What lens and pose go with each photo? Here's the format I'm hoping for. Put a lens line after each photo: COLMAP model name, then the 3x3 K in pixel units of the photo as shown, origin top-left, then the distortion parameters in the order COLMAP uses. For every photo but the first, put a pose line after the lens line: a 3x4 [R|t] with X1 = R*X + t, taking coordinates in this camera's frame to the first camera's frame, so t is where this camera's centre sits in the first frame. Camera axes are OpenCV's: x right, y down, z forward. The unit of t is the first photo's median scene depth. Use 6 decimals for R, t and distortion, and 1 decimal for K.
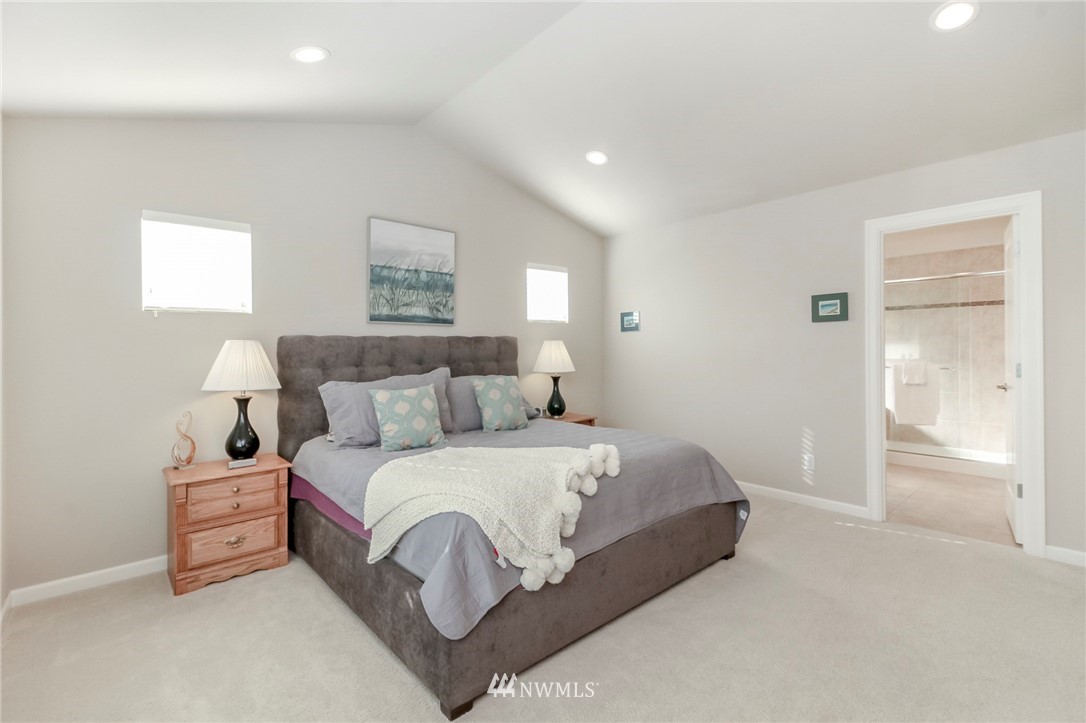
lens RADIAL K [[502.3, 0, 544.3], [0, 502.3, 353.0], [0, 0, 1]] dist [-0.002926, -0.000837]
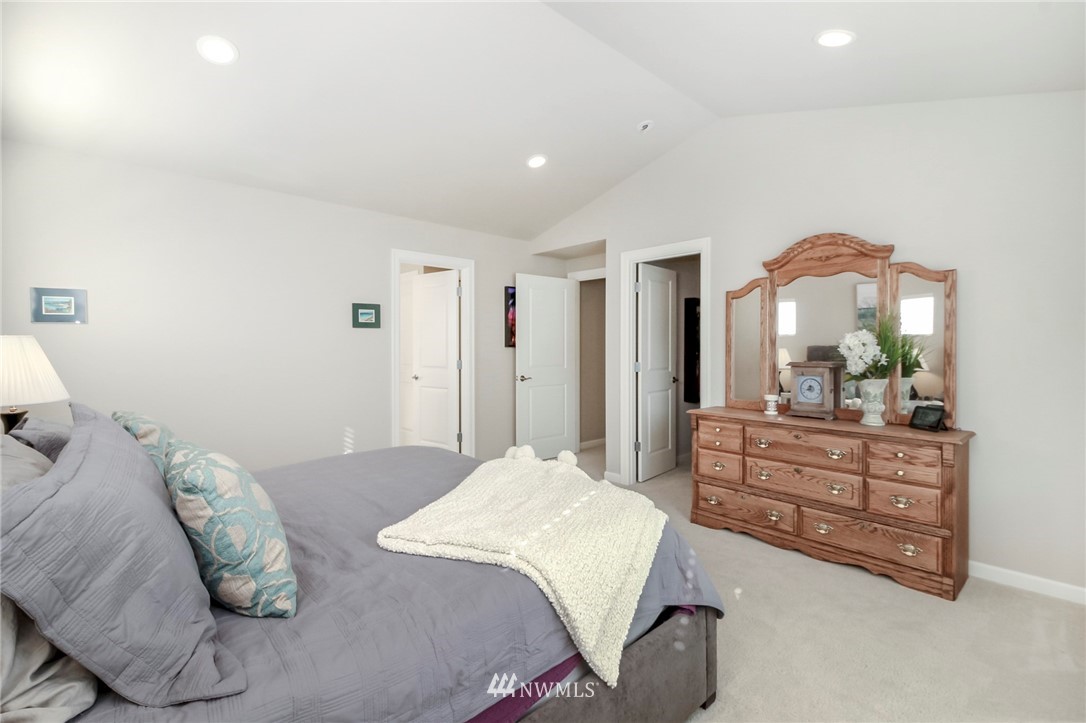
lens RADIAL K [[502.3, 0, 544.3], [0, 502.3, 353.0], [0, 0, 1]] dist [-0.002926, -0.000837]
pose [[-0.011674, 0.007680, 0.999902, -0.559746], [0.016406, 0.999837, -0.007488, 0.008027], [-0.999797, 0.016317, -0.011798, 0.608574]]
